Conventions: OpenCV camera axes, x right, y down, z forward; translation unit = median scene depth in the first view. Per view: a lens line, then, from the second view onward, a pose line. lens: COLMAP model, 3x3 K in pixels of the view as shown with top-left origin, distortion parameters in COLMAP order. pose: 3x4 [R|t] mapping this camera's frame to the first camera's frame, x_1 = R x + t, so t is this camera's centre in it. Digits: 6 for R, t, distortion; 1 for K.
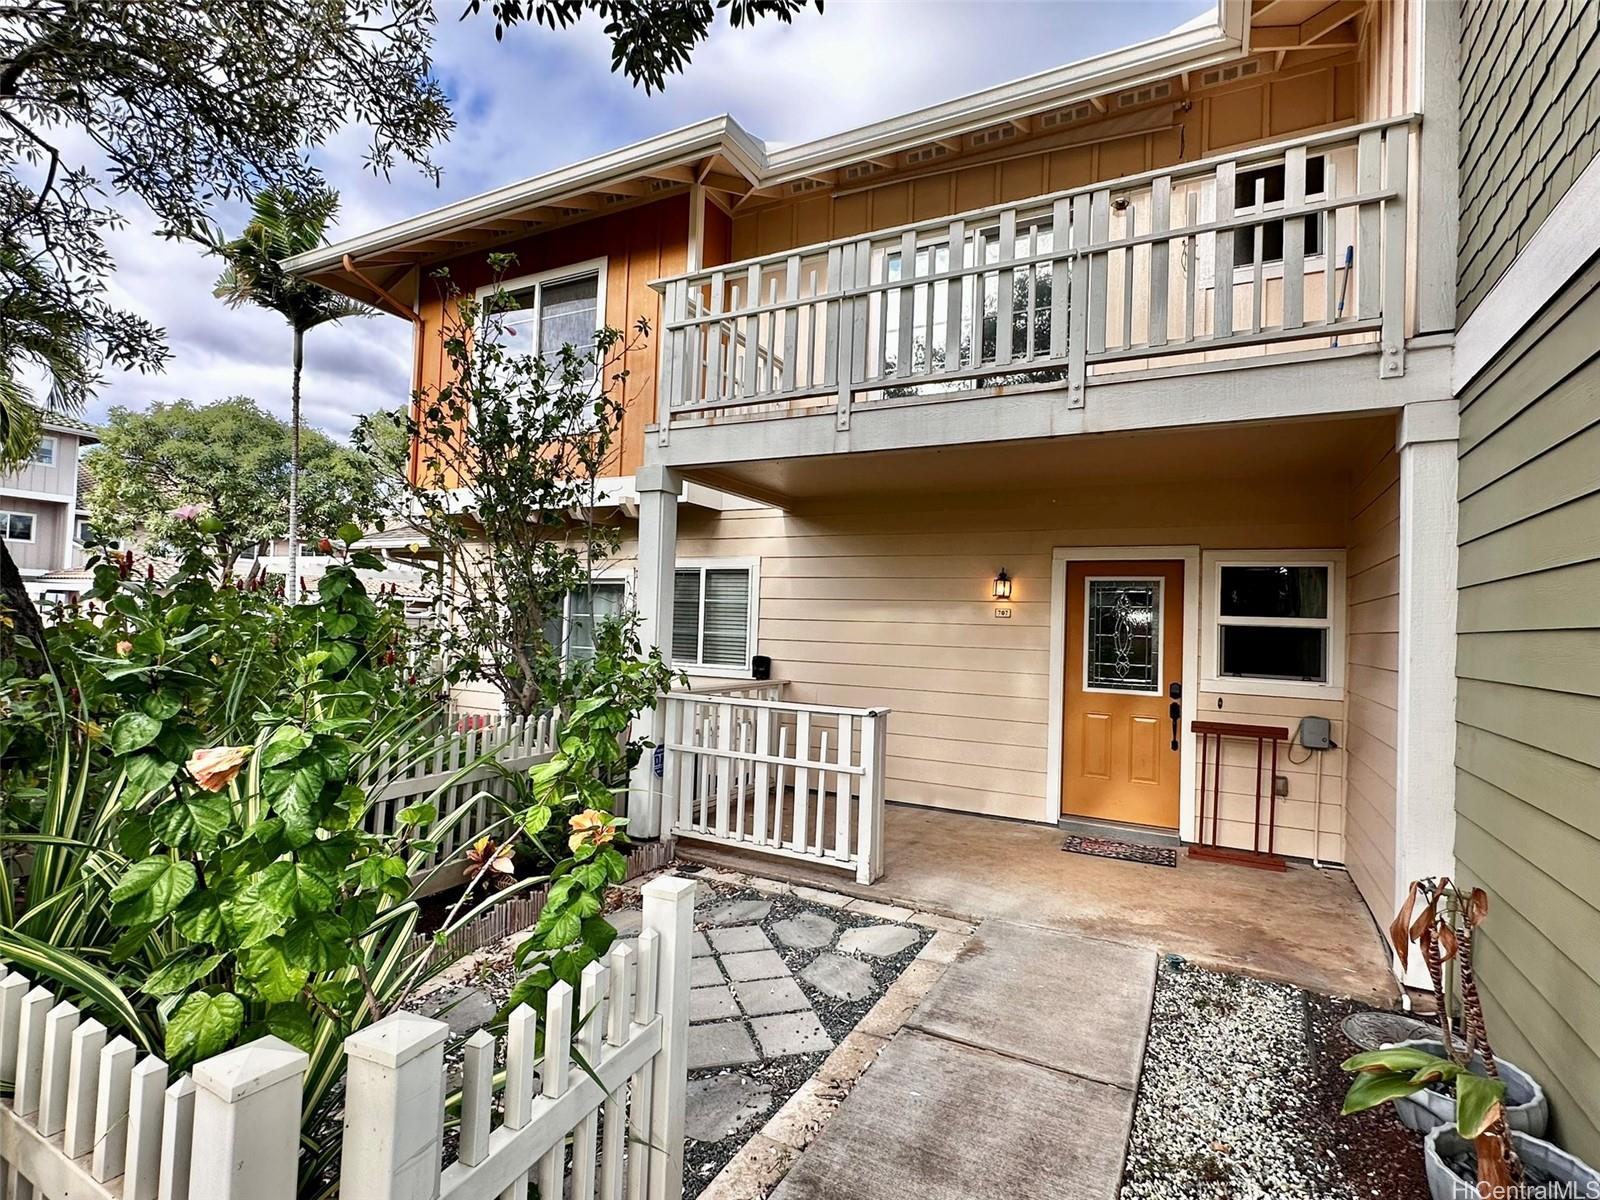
lens RADIAL K [[792.0, 0, 795.9], [0, 792.0, 608.3], [0, 0, 1]] dist [-0.004009, -0.000069]
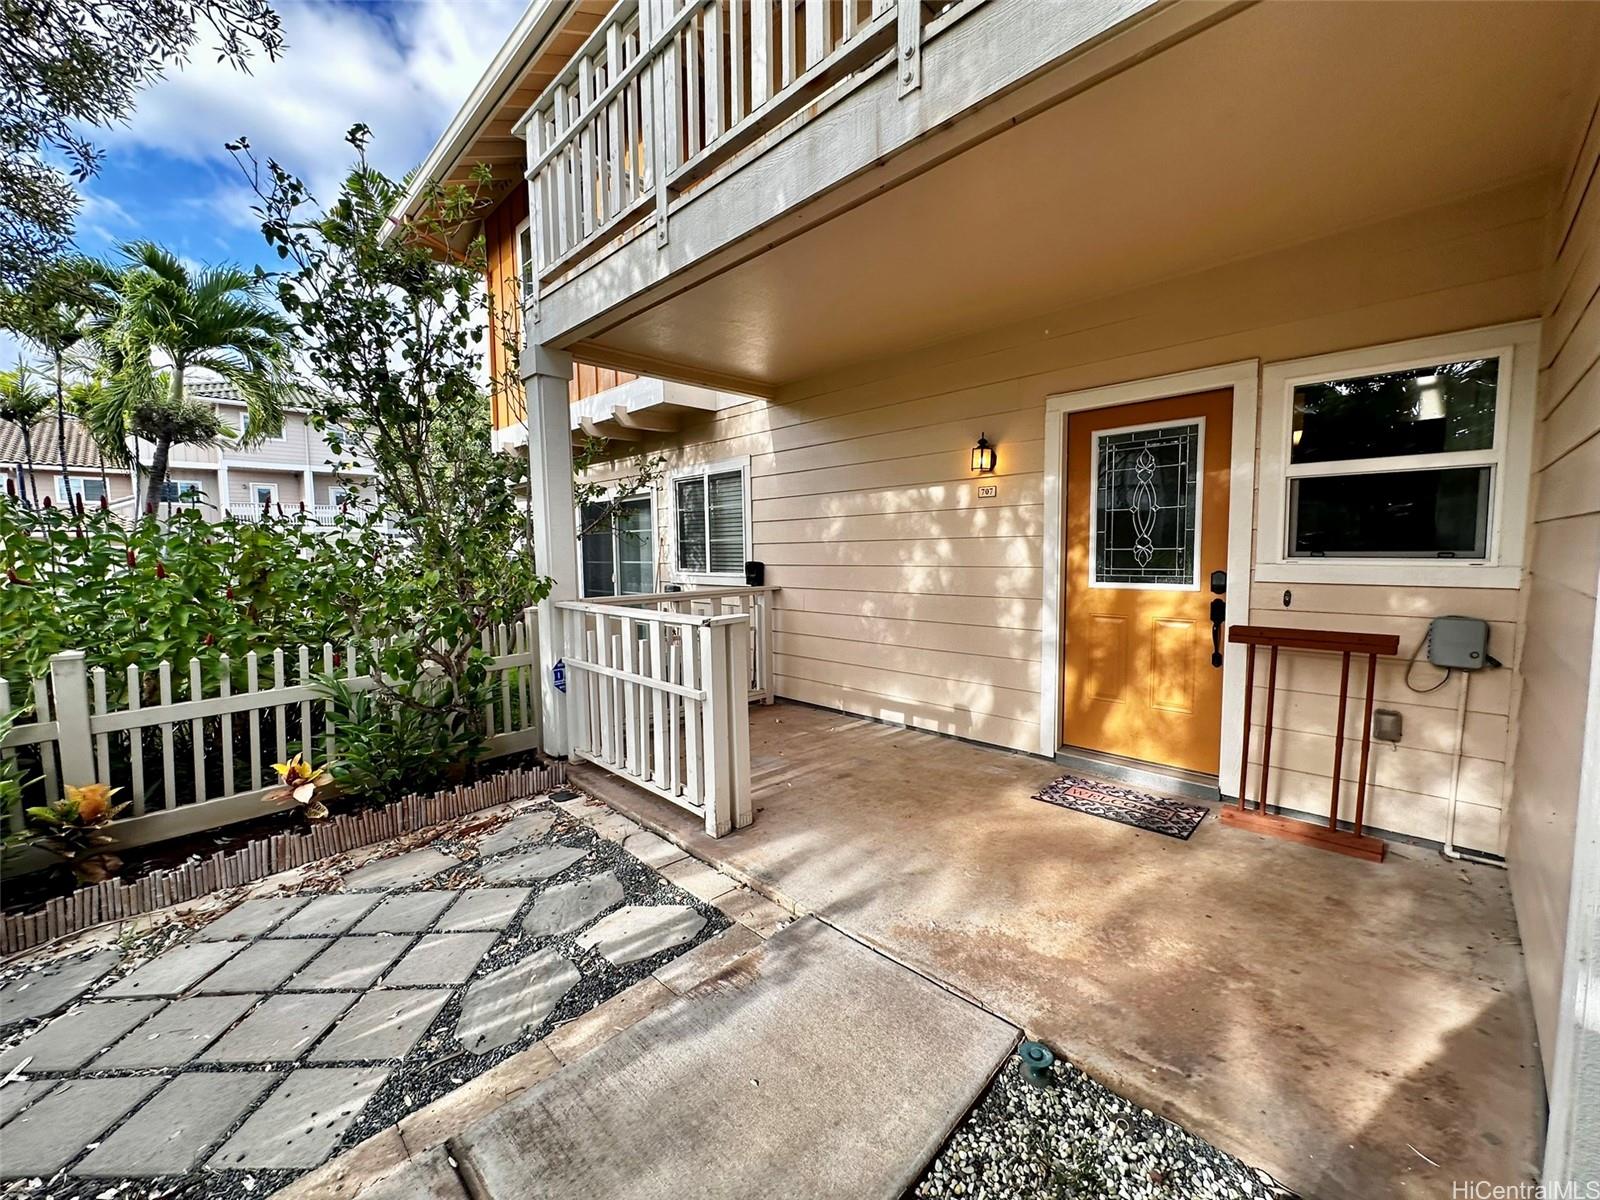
lens RADIAL K [[639.6, 0, 800.6], [0, 639.6, 603.5], [0, 0, 1]] dist [-0.002485, 0.000660]
pose [[0.954300, -0.022978, -0.297967, 0.321340], [0.054254, 0.993793, 0.097121, 0.052715], [0.293885, -0.108848, 0.949623, 0.389593]]
